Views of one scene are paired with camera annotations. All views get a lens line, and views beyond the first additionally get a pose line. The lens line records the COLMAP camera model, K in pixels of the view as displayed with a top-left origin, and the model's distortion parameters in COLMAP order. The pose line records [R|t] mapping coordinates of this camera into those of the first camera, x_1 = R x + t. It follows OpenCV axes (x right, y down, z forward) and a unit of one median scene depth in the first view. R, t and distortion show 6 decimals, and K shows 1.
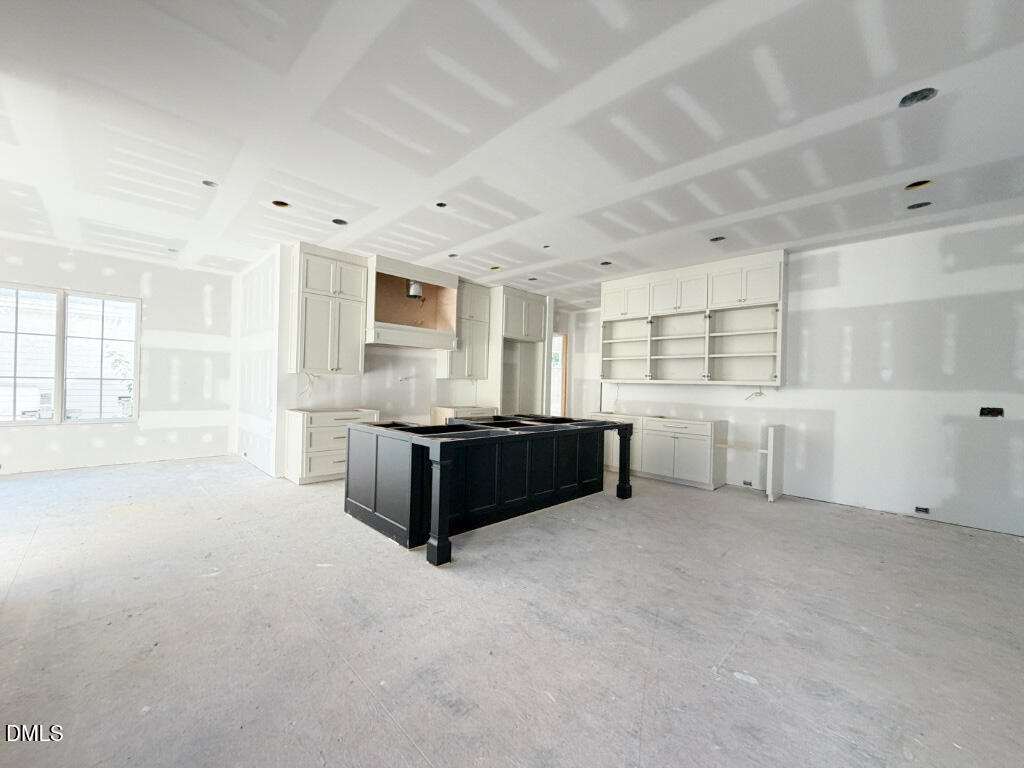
lens RADIAL K [[407.6, 0, 512.0], [0, 407.6, 384.0], [0, 0, 1]] dist [0.000529, -0.000077]
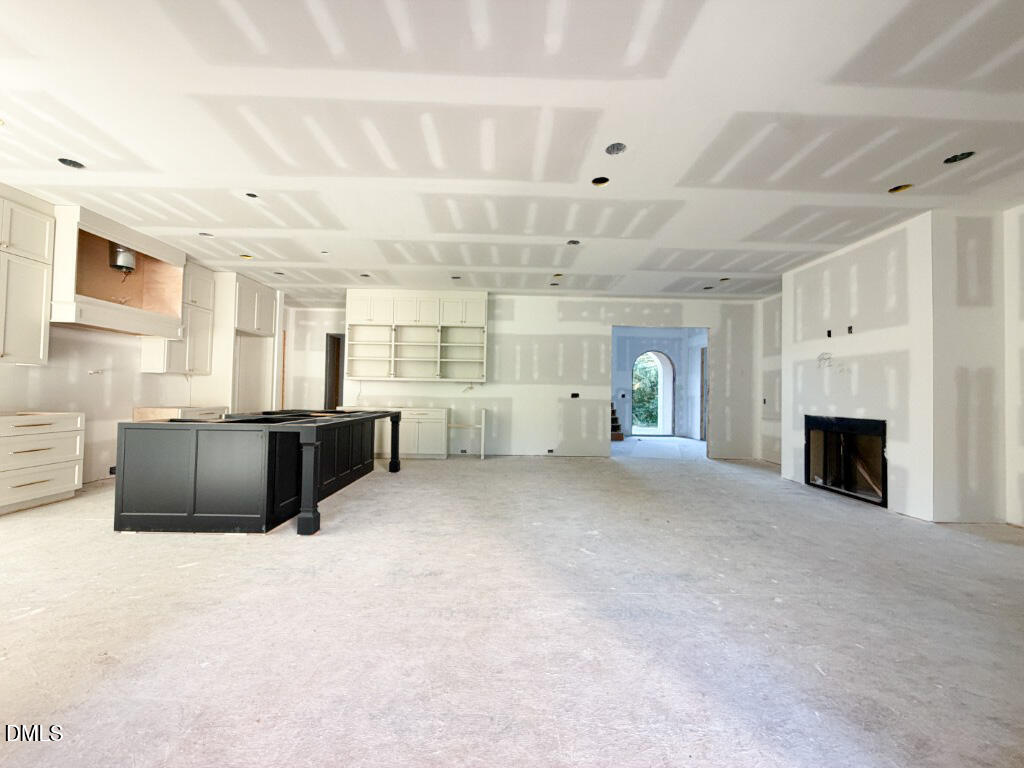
lens RADIAL K [[407.6, 0, 512.0], [0, 407.6, 384.0], [0, 0, 1]] dist [0.000529, -0.000077]
pose [[0.694063, 0.002880, 0.719909, -0.351595], [0.000323, 0.999991, -0.004312, 0.017445], [-0.719915, 0.003225, 0.694055, -0.109664]]
